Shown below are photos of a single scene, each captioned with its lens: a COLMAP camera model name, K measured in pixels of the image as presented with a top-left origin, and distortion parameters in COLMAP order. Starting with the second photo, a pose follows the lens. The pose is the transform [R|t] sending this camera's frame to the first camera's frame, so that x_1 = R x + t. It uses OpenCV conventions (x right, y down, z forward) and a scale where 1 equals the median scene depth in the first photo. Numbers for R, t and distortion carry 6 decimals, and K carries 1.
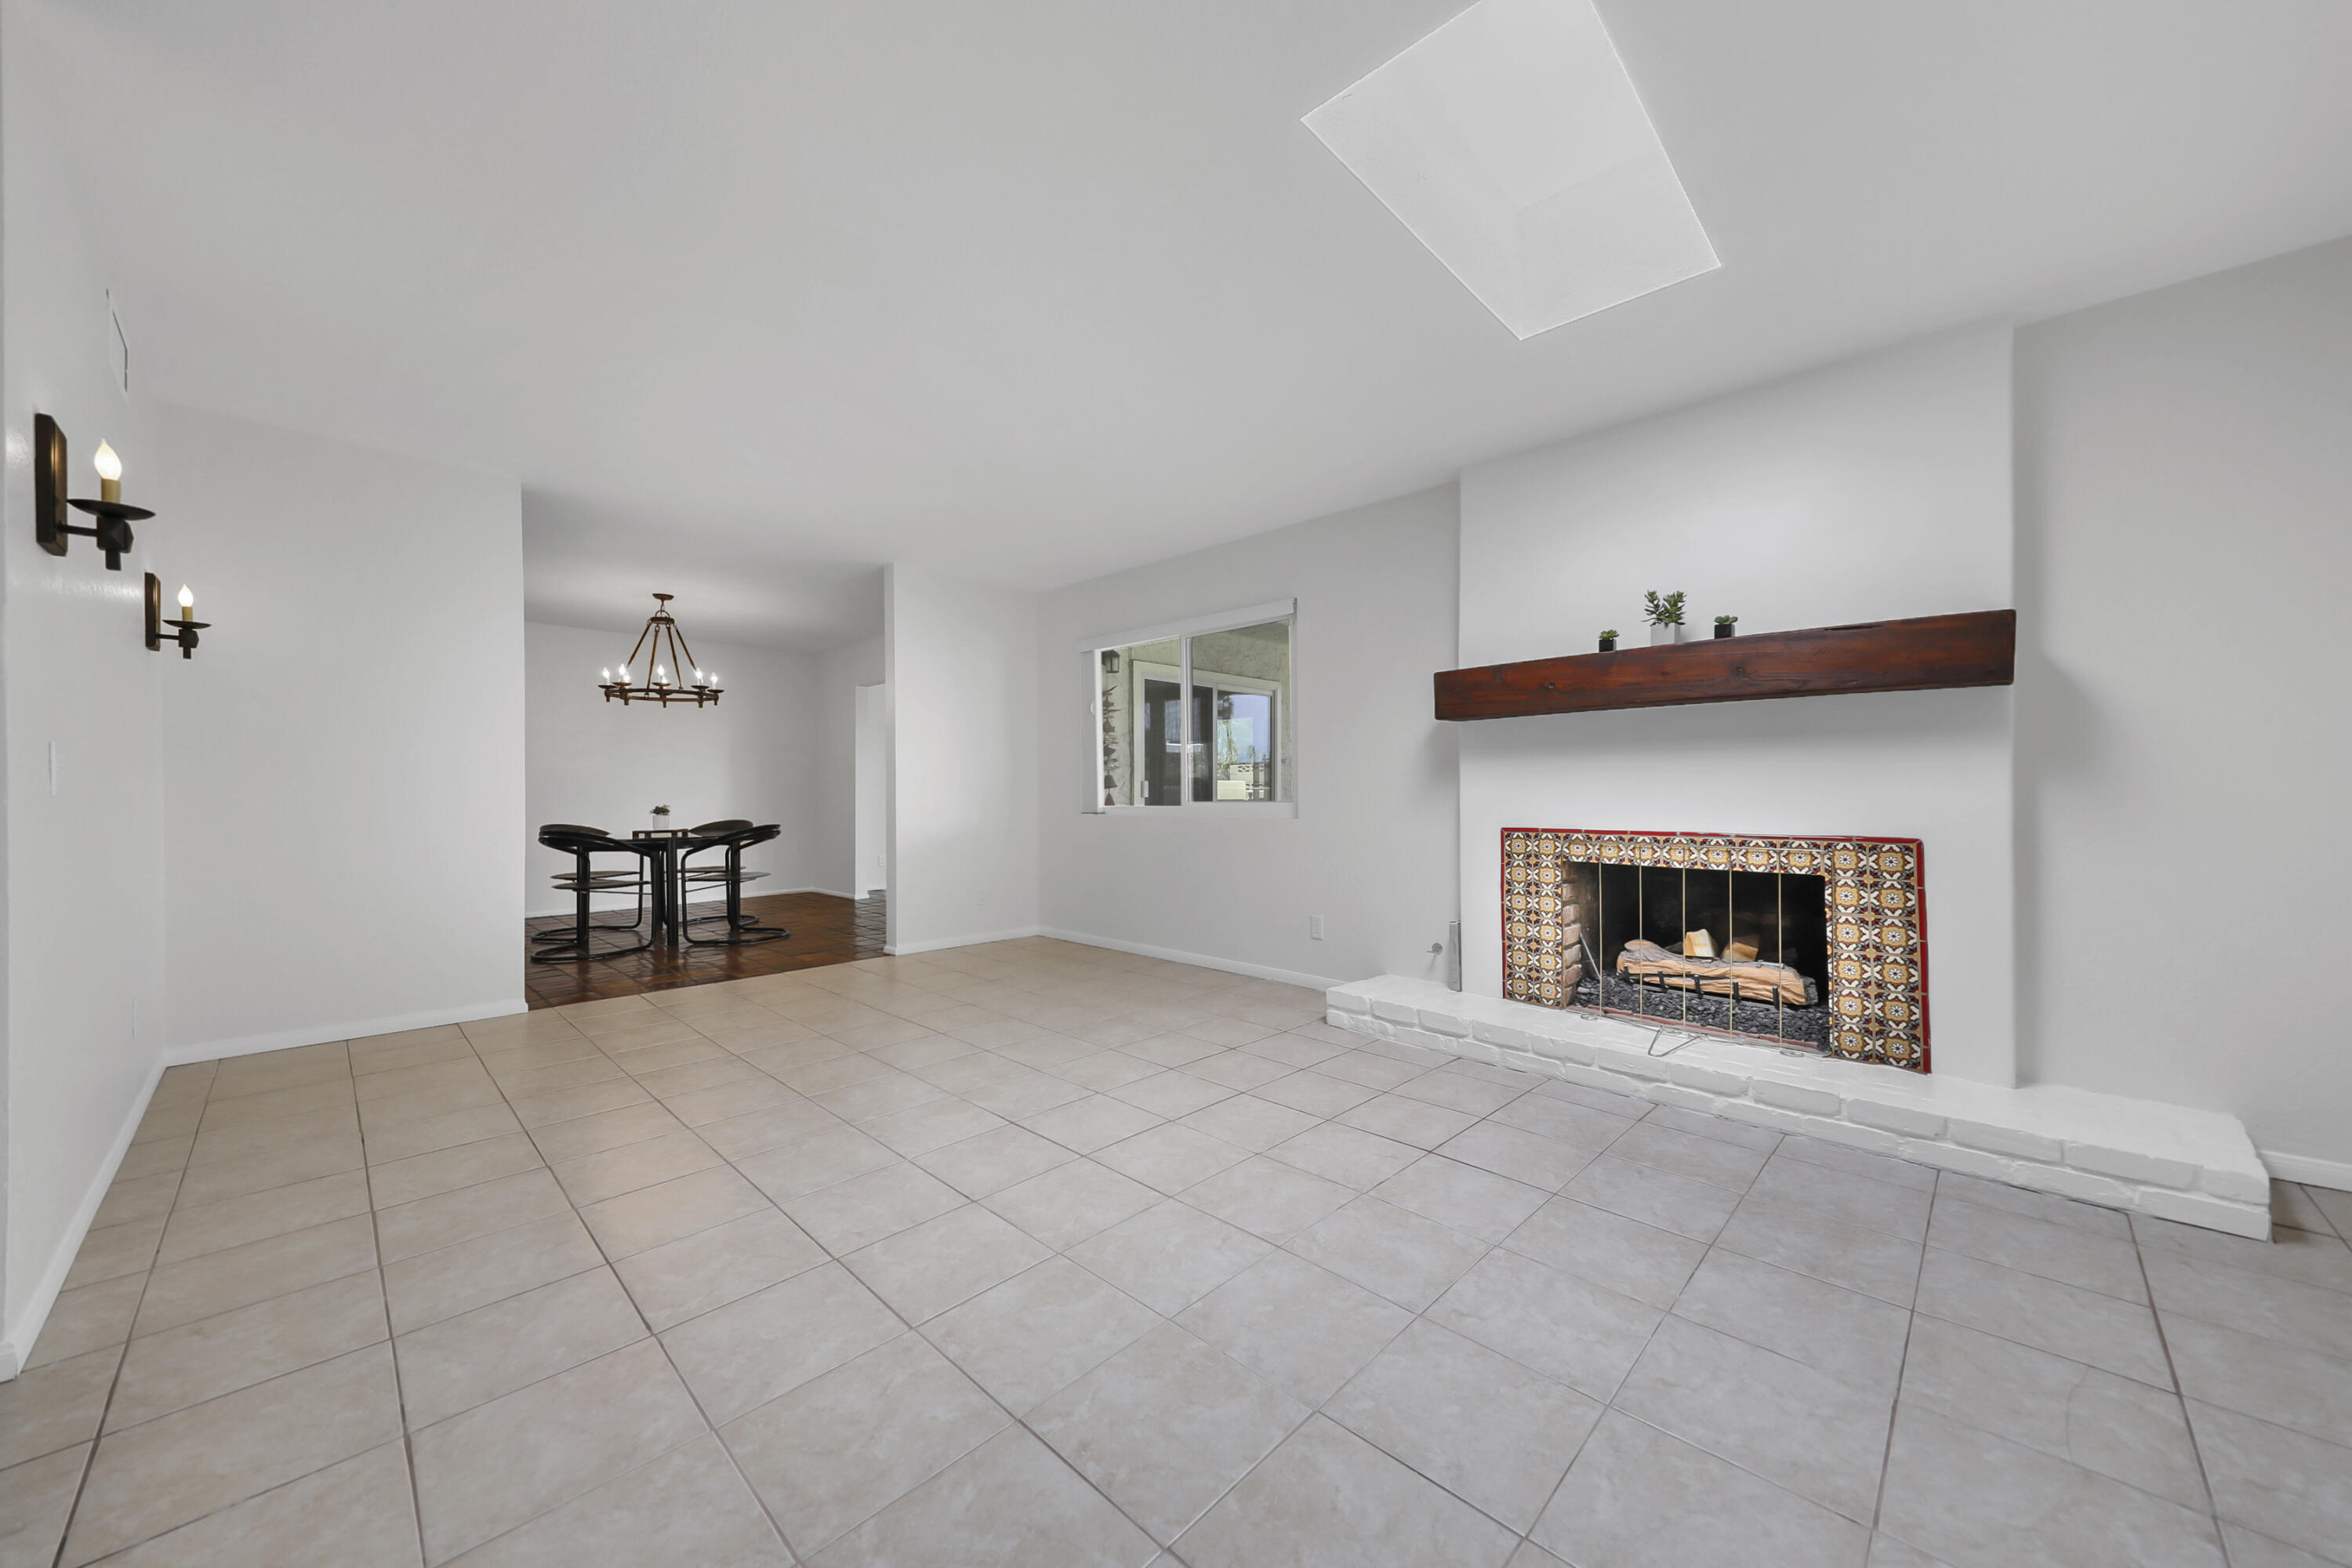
lens RADIAL K [[833.5, 0, 1229.0], [0, 833.5, 777.4], [0, 0, 1]] dist [-0.000304, 0.000194]
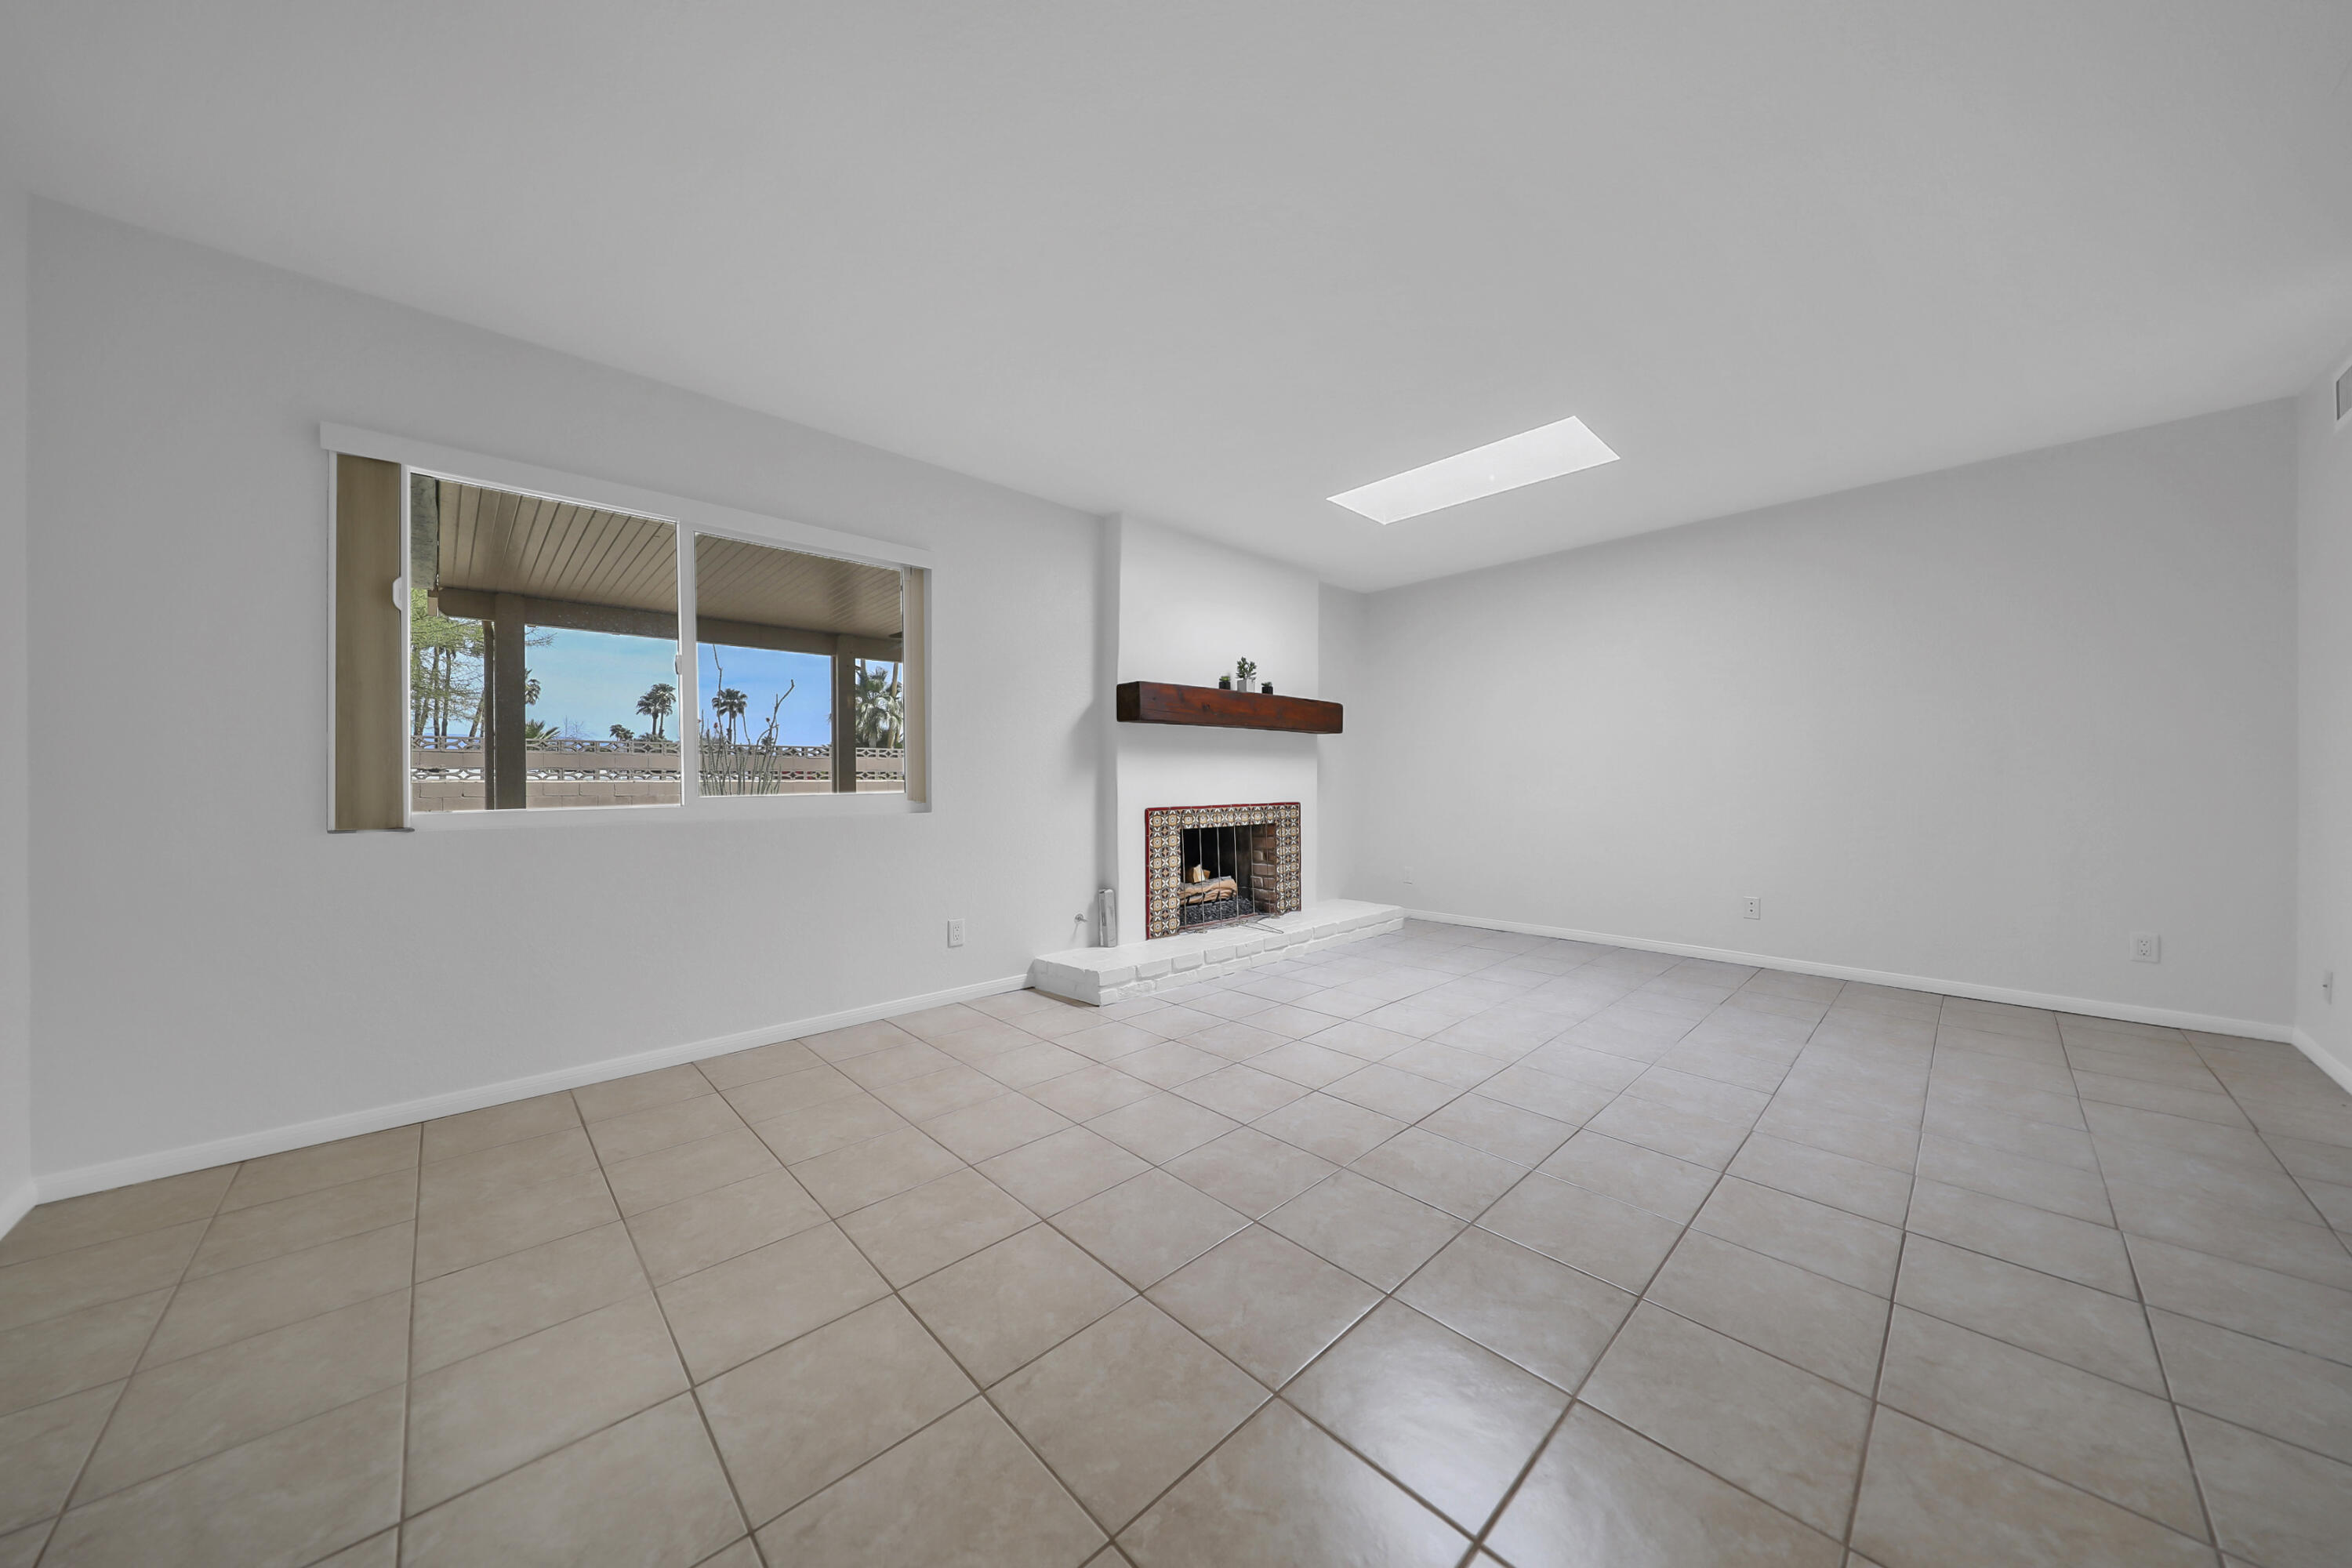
lens RADIAL K [[768.0, 0, 1125.4], [0, 768.0, 780.6], [0, 0, 1]] dist [-0.004461, -0.000604]
pose [[0.101219, -0.003578, 0.994858, -0.909958], [-0.014833, 0.999877, 0.005105, 0.012610], [-0.994754, -0.015273, 0.101153, 0.966895]]
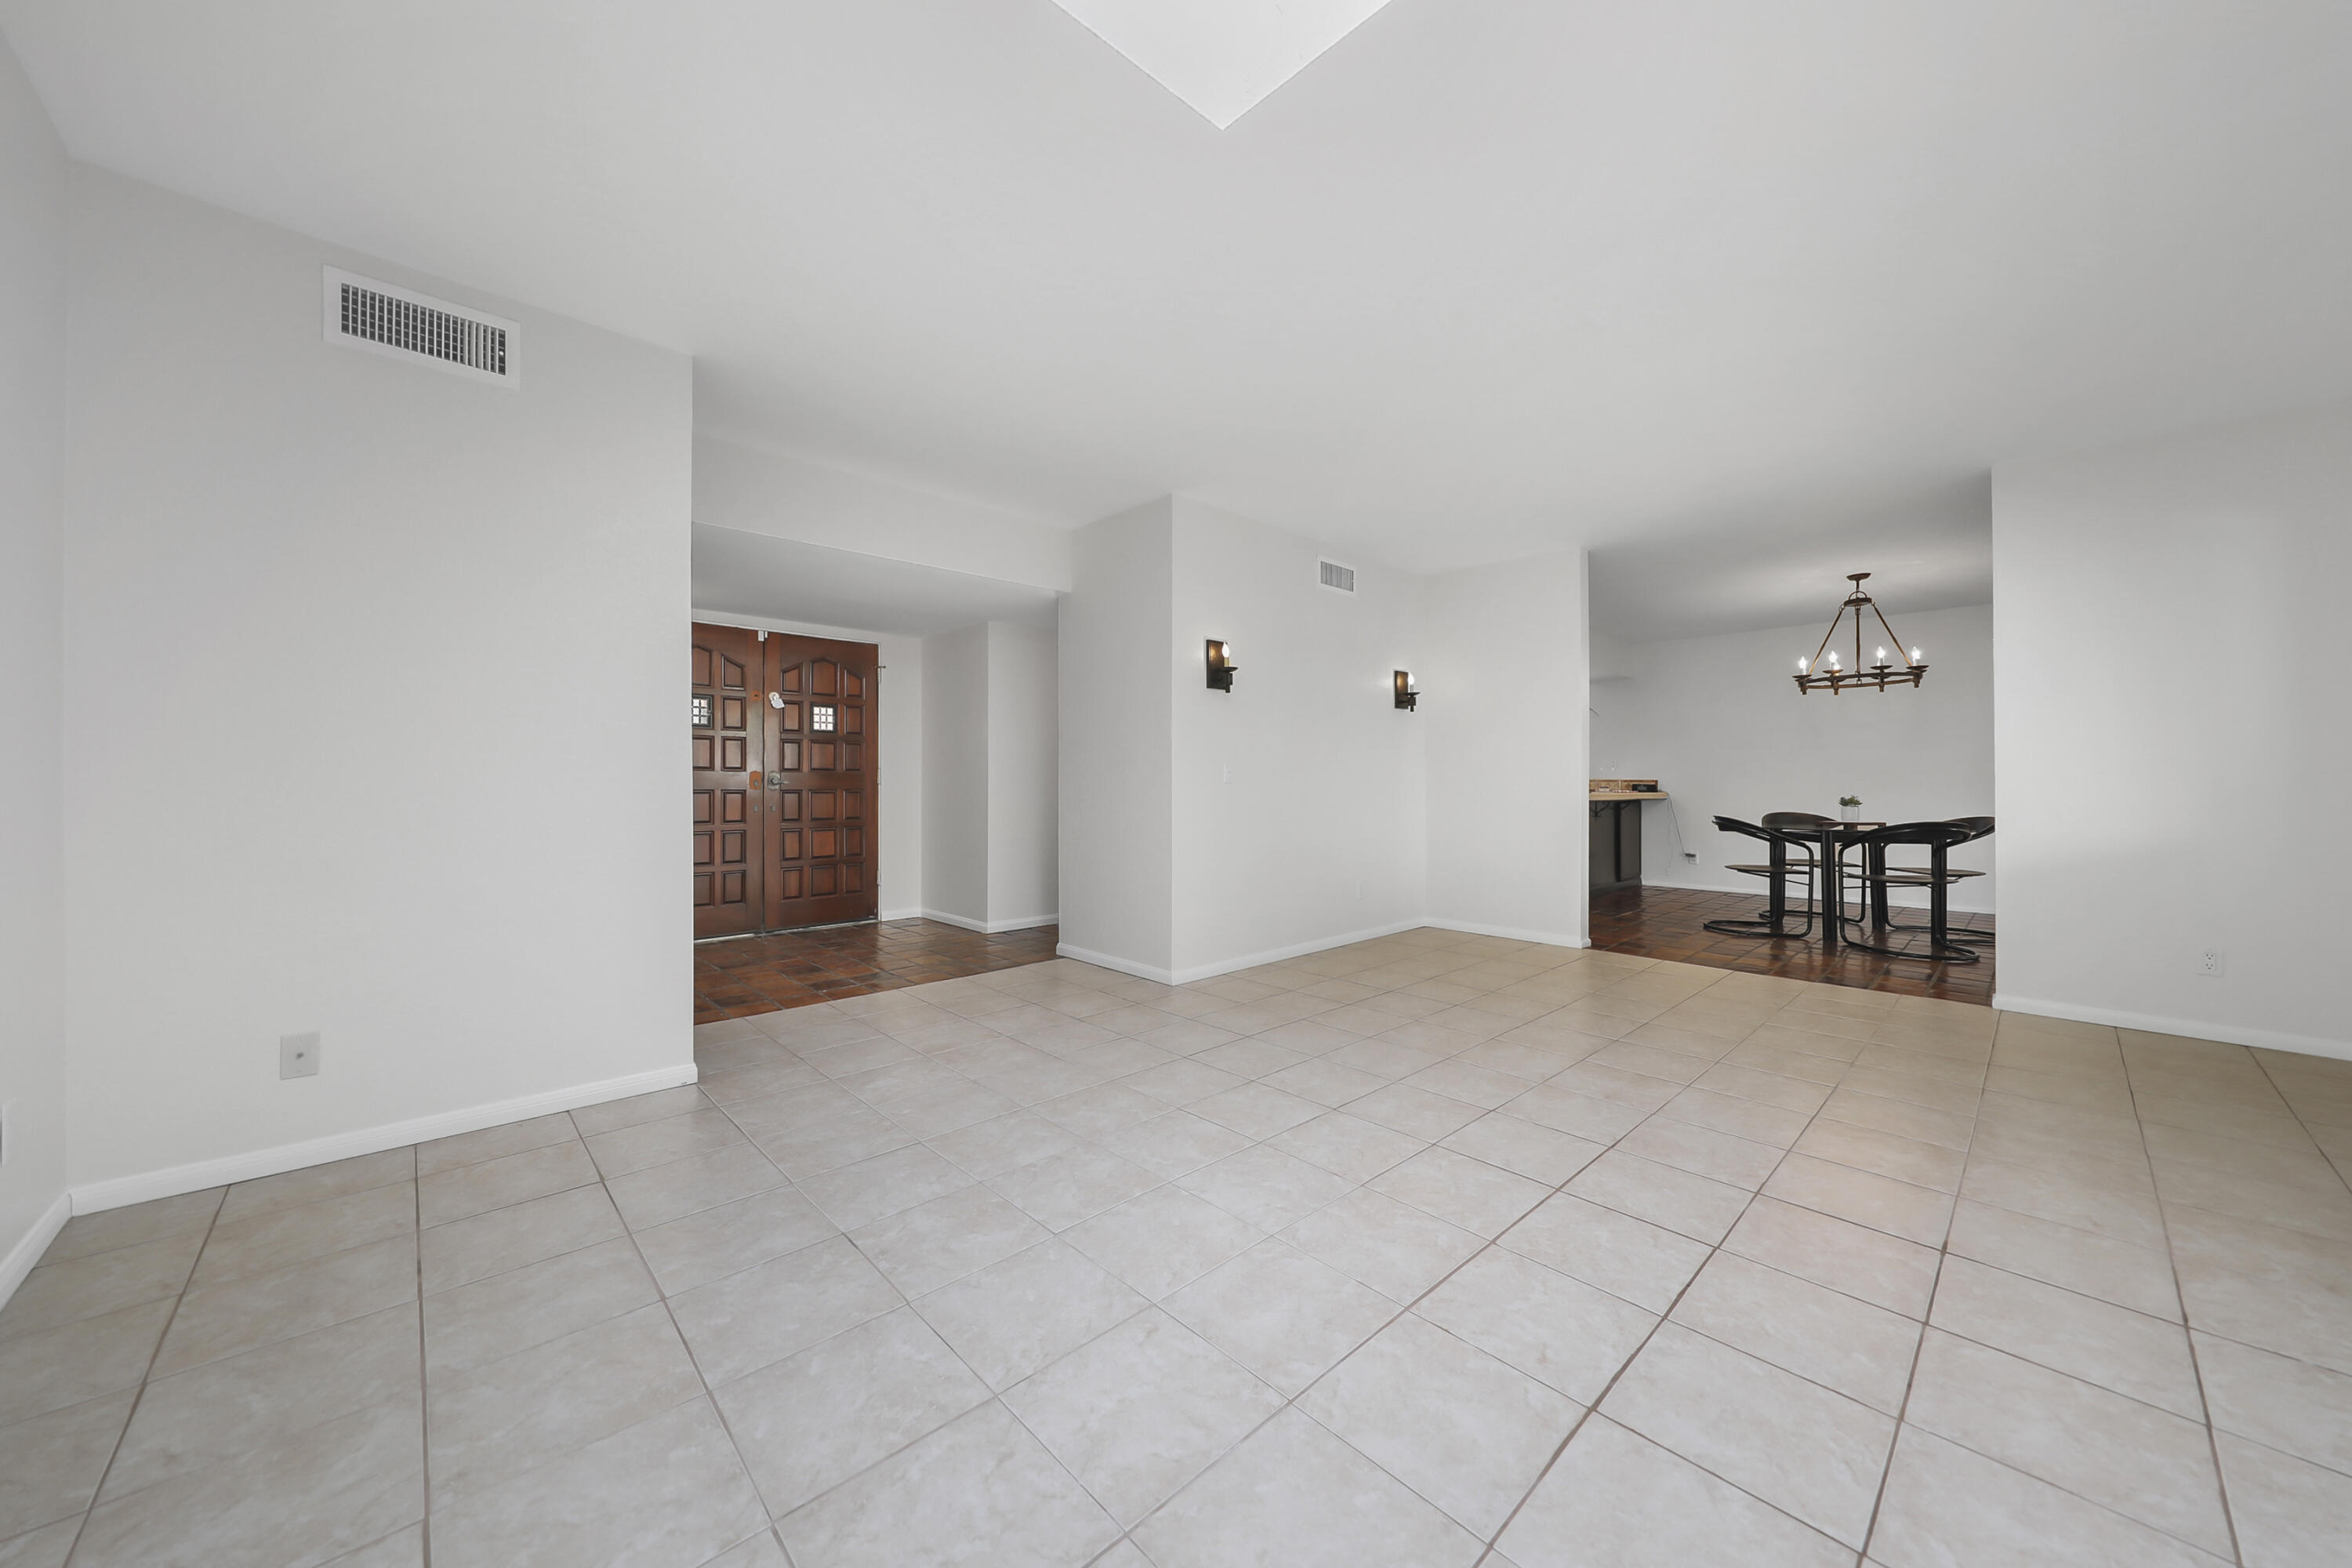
lens RADIAL K [[813.0, 0, 1166.7], [0, 813.0, 775.5], [0, 0, 1]] dist [0.016310, 0.000048]
pose [[-0.075432, -0.002685, -0.997147, 0.590303], [0.013922, 0.999896, -0.003745, 0.003981], [0.997054, -0.014165, -0.075387, 0.532053]]
